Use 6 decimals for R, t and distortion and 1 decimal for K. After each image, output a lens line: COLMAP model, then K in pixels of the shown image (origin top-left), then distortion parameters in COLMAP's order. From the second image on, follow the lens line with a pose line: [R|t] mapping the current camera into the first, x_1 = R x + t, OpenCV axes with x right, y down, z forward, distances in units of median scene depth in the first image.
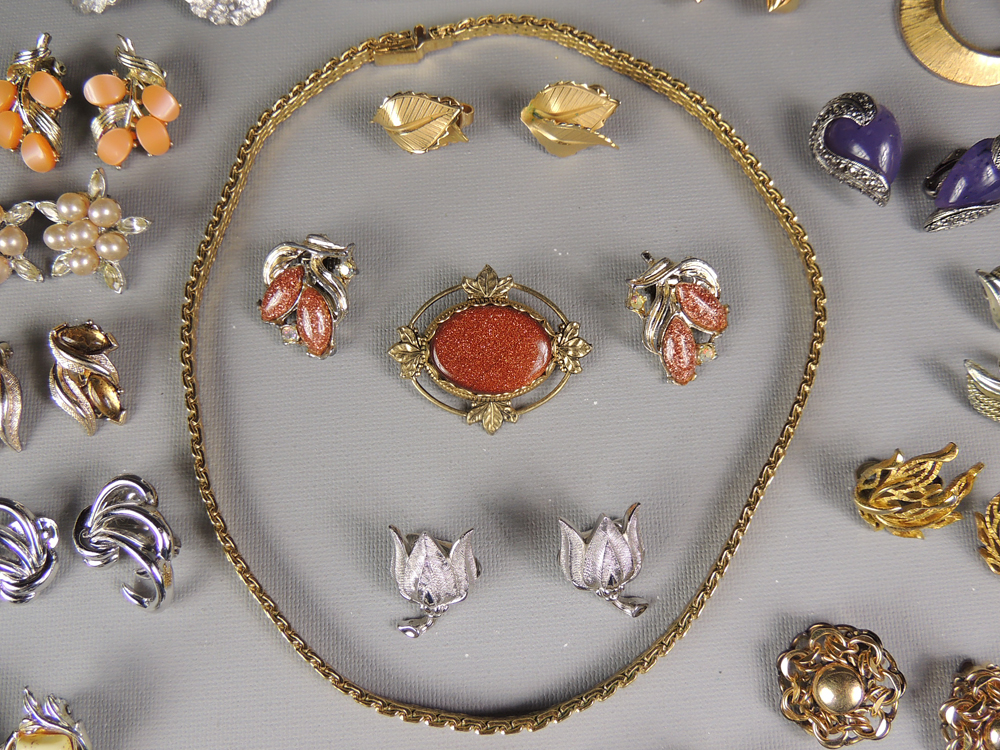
lens RADIAL K [[920.1, 0, 500.0], [0, 920.1, 375.0], [0, 0, 1]] dist [-0.050720, -0.000211]
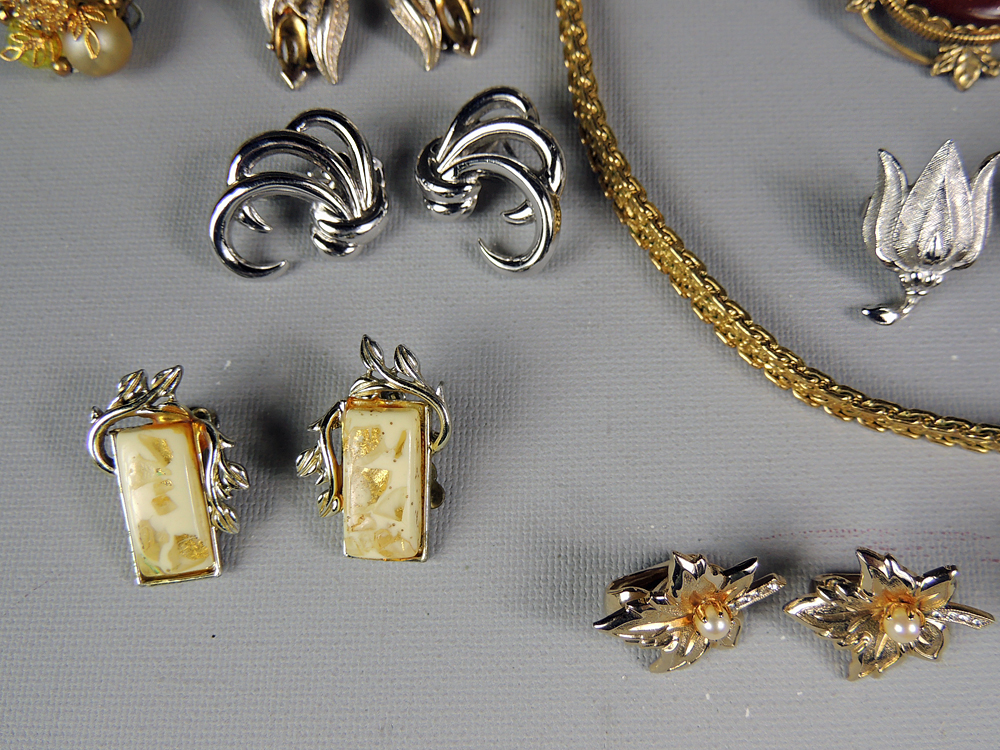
lens RADIAL K [[920.1, 0, 500.0], [0, 920.1, 375.0], [0, 0, 1]] dist [-0.050720, -0.000211]
pose [[0.997349, 0.055697, -0.046822, -0.351253], [-0.059017, 0.995598, -0.072807, 0.385049], [0.042560, 0.075378, 0.996246, 0.267848]]
